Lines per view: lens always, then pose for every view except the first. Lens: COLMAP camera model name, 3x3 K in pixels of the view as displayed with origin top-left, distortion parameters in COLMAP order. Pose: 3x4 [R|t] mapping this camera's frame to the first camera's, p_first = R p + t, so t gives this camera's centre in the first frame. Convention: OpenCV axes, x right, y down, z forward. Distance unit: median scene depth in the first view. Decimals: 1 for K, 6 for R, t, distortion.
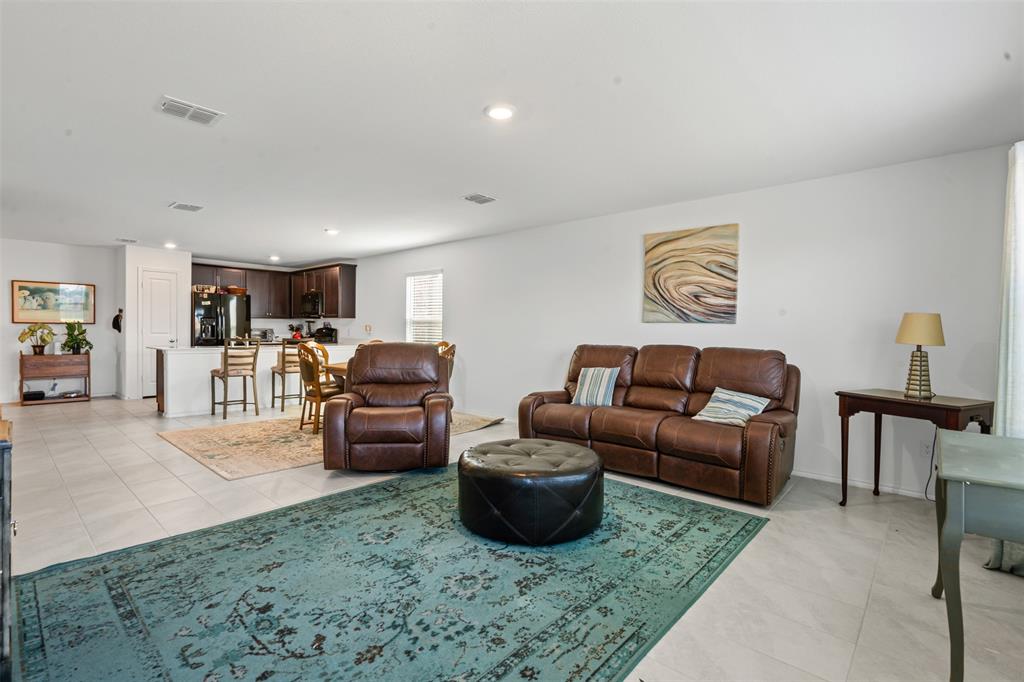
lens RADIAL K [[470.1, 0, 520.6], [0, 470.1, 363.0], [0, 0, 1]] dist [-0.000459, 0.000091]
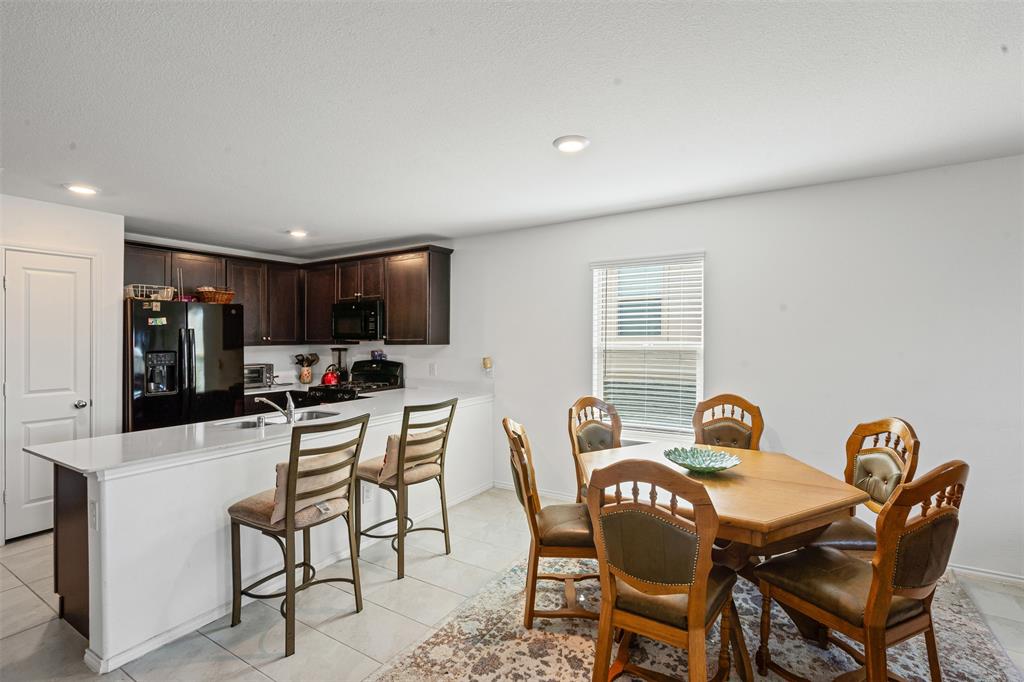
lens RADIAL K [[470.1, 0, 533.4], [0, 470.1, 357.2], [0, 0, 1]] dist [-0.000459, 0.000091]
pose [[0.983332, -0.026031, 0.179947, -0.364395], [0.031493, 0.999124, -0.027563, -0.062981], [-0.179072, 0.032771, 0.983290, 0.440548]]
